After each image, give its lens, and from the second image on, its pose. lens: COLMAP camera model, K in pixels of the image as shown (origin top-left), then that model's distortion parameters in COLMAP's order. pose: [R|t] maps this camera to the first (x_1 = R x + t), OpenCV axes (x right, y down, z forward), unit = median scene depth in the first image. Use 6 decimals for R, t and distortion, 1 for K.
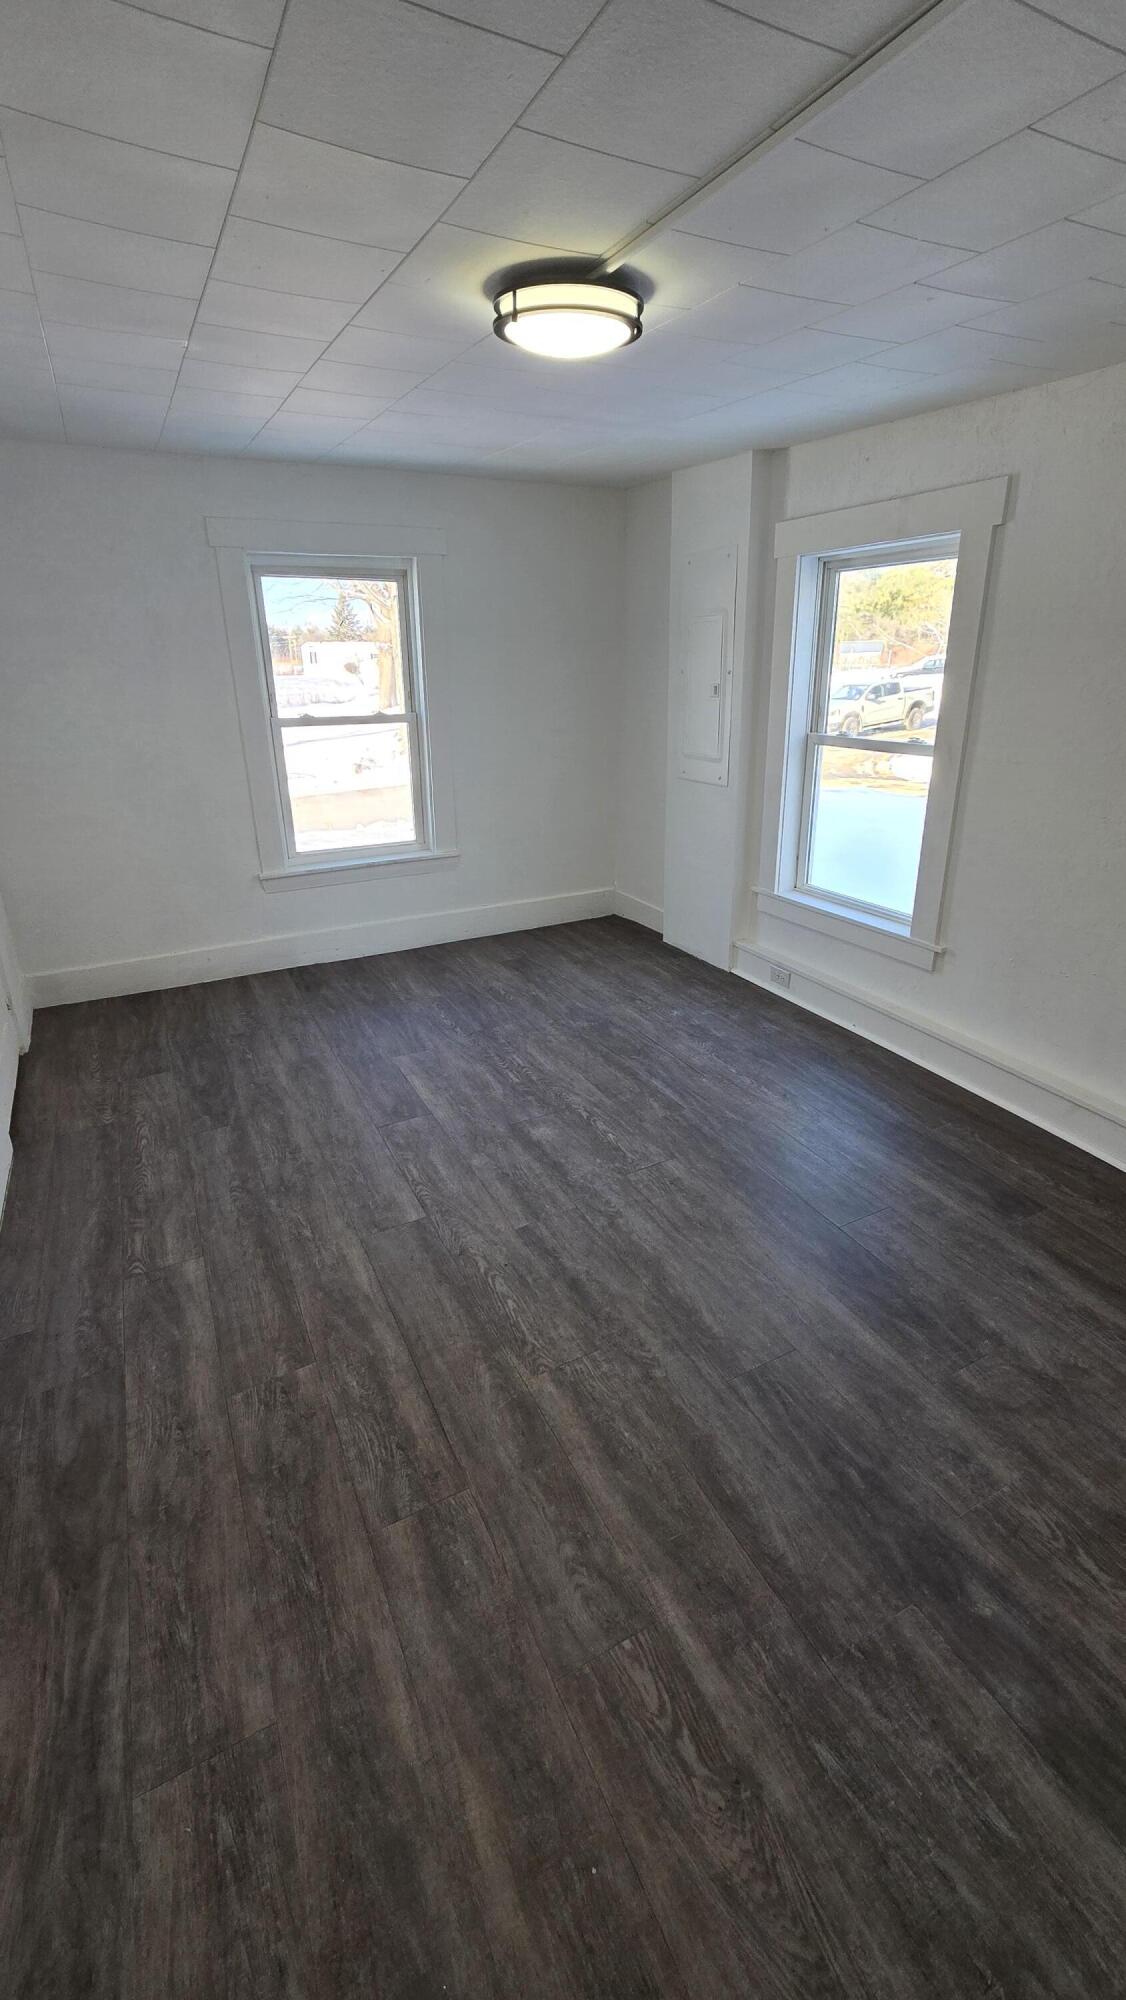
lens RADIAL K [[813.4, 0, 560.7], [0, 813.4, 996.7], [0, 0, 1]] dist [-0.000599, -0.000567]
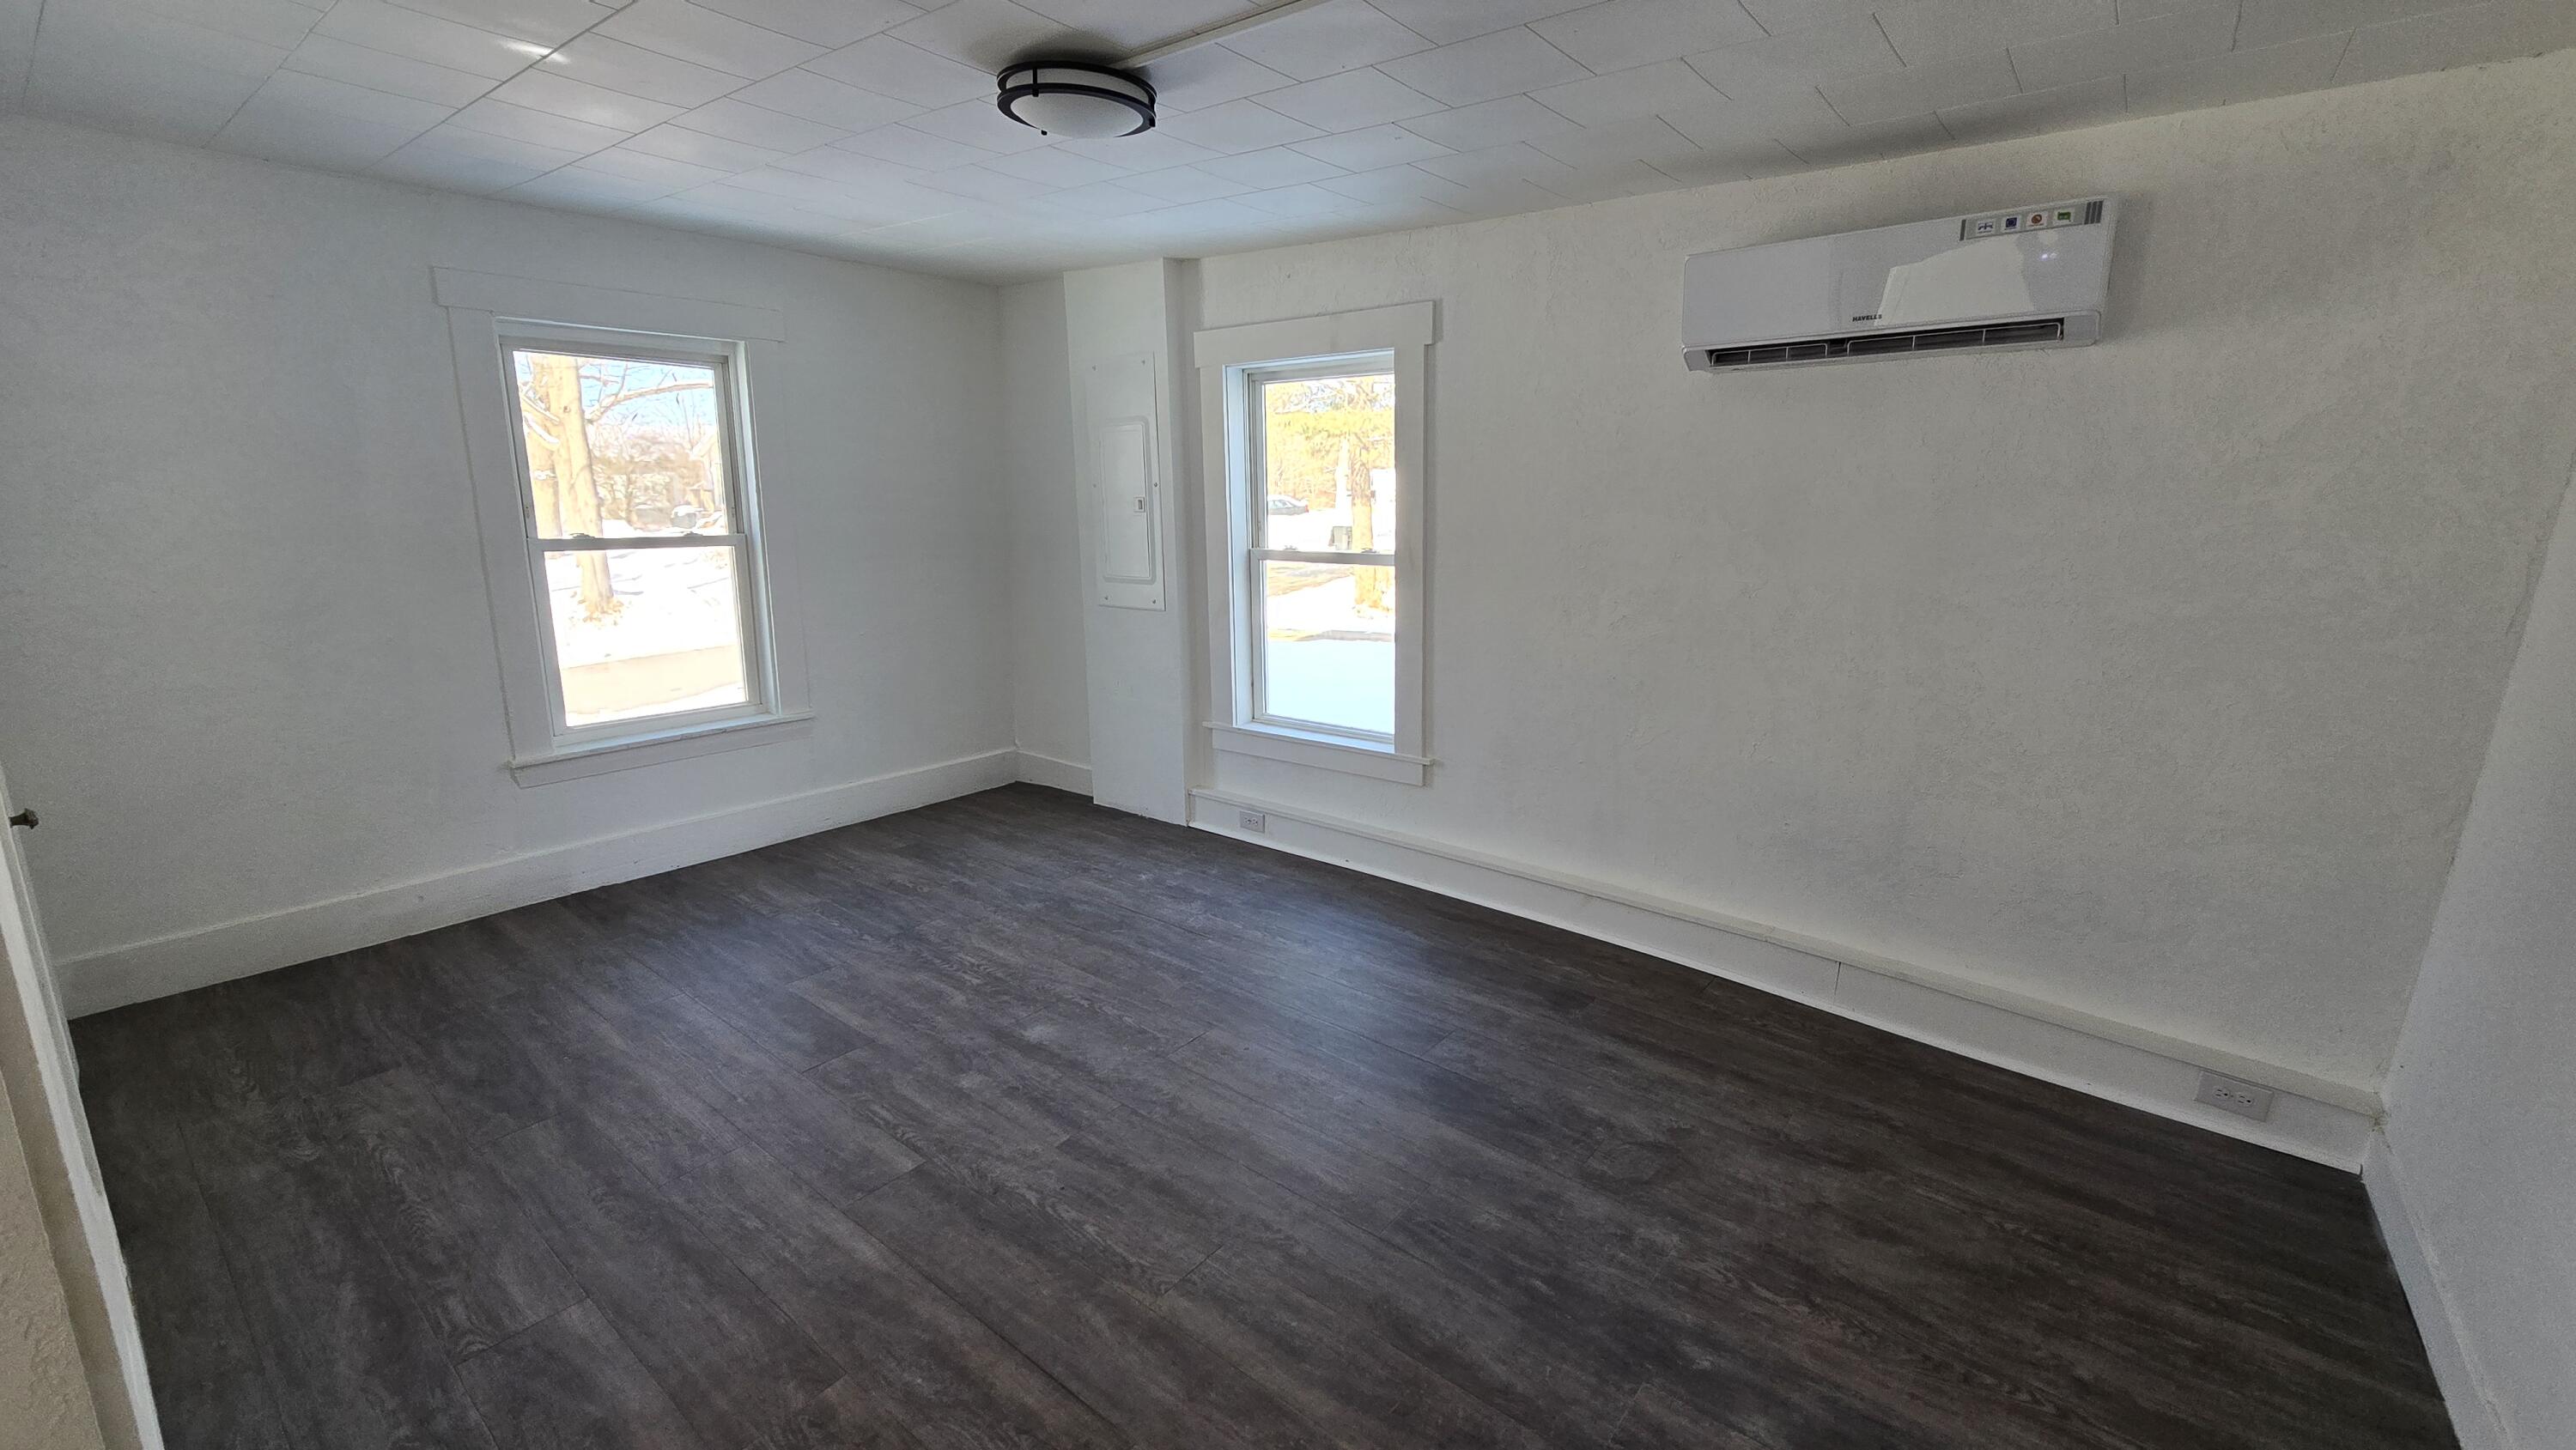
lens RADIAL K [[1047.6, 0, 1268.4], [0, 1047.6, 733.5], [0, 0, 1]] dist [-0.000599, -0.000567]
pose [[0.915387, -0.077784, 0.394989, -0.206376], [0.146088, 0.978458, -0.145873, 0.069494], [-0.375134, 0.191233, 0.907031, -0.041372]]
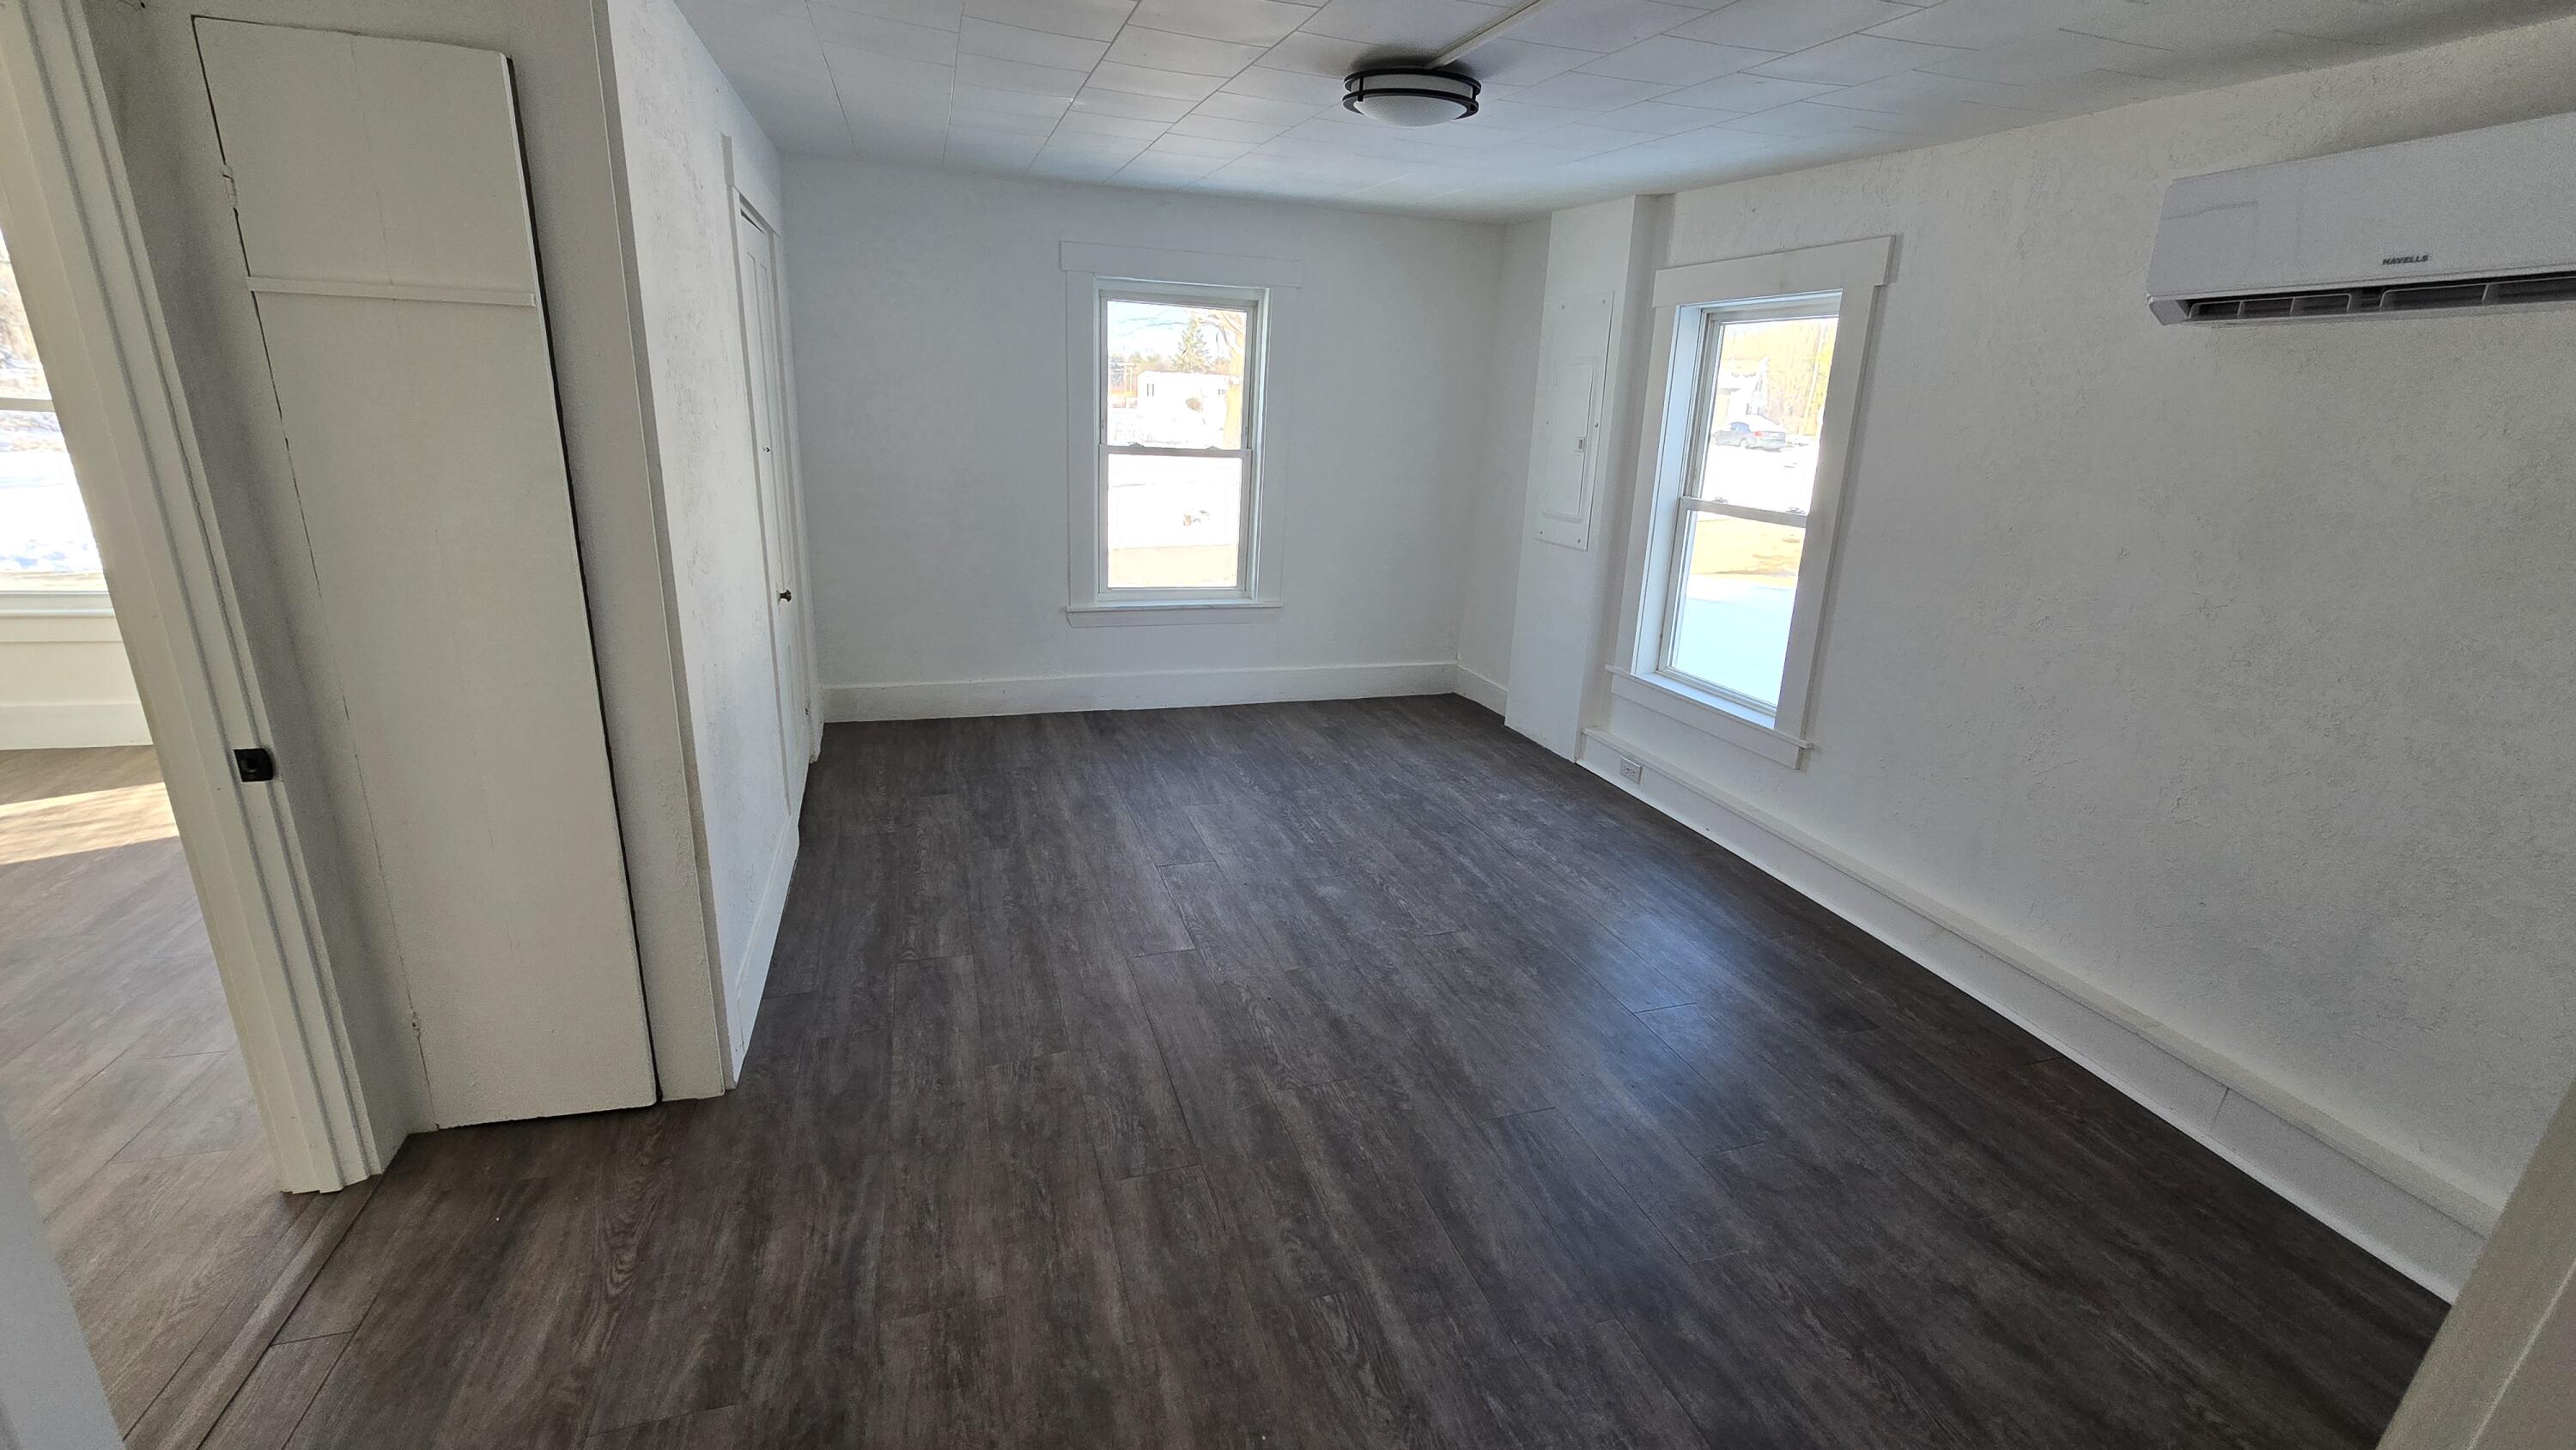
lens RADIAL K [[1047.6, 0, 1275.2], [0, 1047.6, 738.5], [0, 0, 1]] dist [-0.000599, -0.000567]
pose [[0.985609, 0.099921, -0.136344, 0.066303], [-0.111019, 0.990880, -0.076363, 0.098441], [0.127471, 0.090401, 0.987714, -0.215860]]
